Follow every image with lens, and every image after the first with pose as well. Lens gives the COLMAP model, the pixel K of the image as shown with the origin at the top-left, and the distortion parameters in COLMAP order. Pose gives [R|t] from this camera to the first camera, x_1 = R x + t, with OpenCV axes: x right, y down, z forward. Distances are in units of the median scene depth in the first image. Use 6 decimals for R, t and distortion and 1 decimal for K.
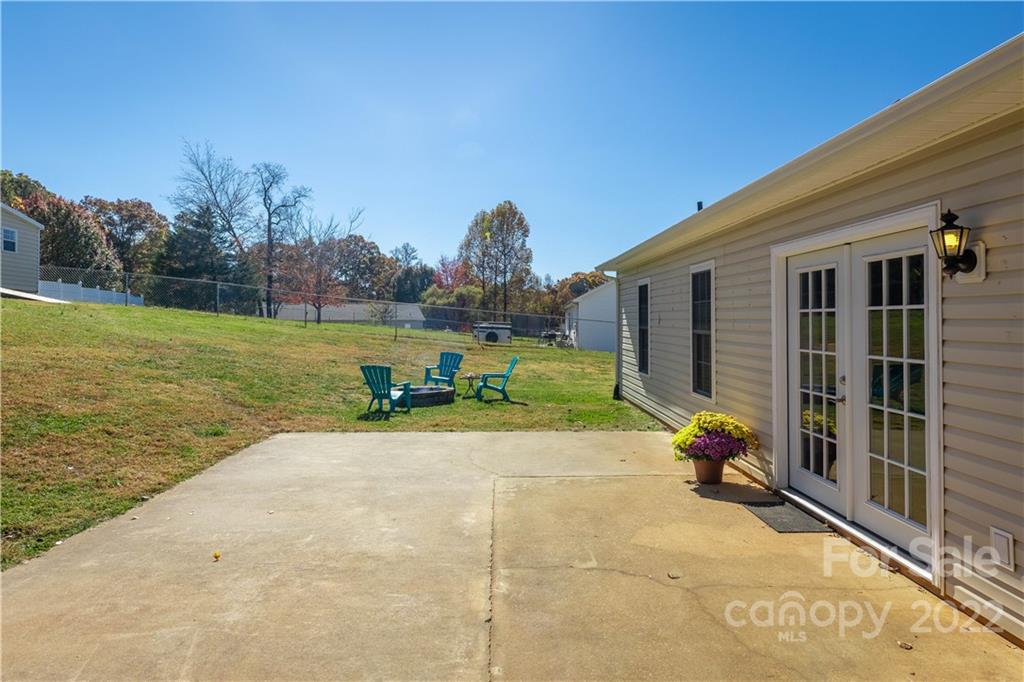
lens RADIAL K [[590.1, 0, 512.0], [0, 590.1, 342.2], [0, 0, 1]] dist [0.006729, 0.001377]
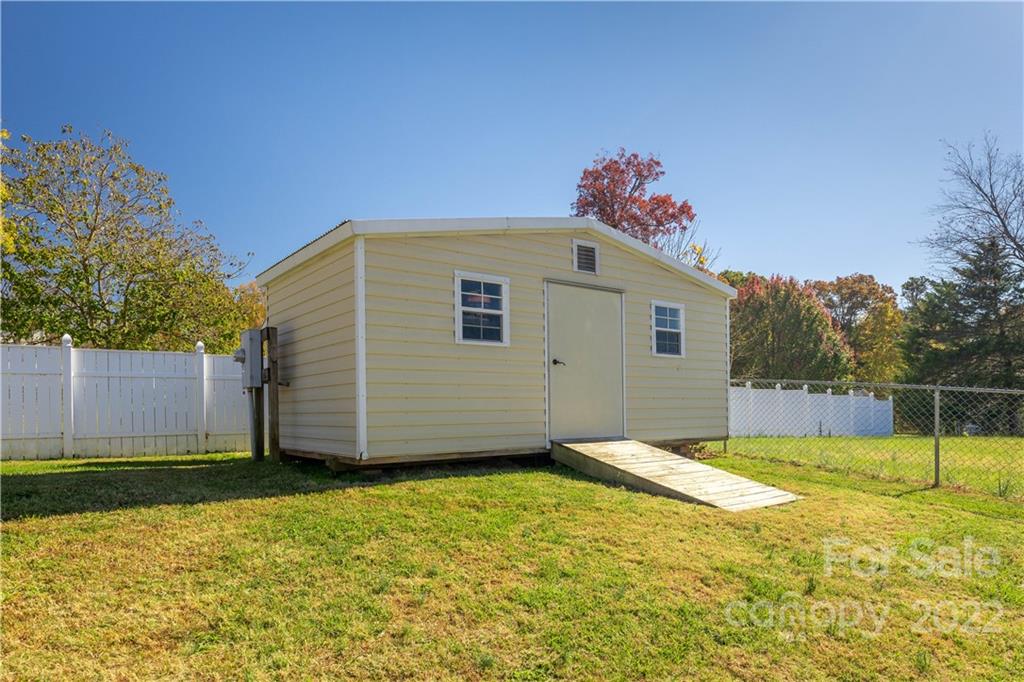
lens RADIAL K [[619.4, 0, 512.1], [0, 619.4, 346.1], [0, 0, 1]] dist [0.006885, 0.001412]
pose [[0.482862, -0.092164, -0.870833, -0.193720], [-0.019956, 0.993030, -0.116162, -0.040008], [0.875469, 0.073469, 0.477657, 0.263146]]
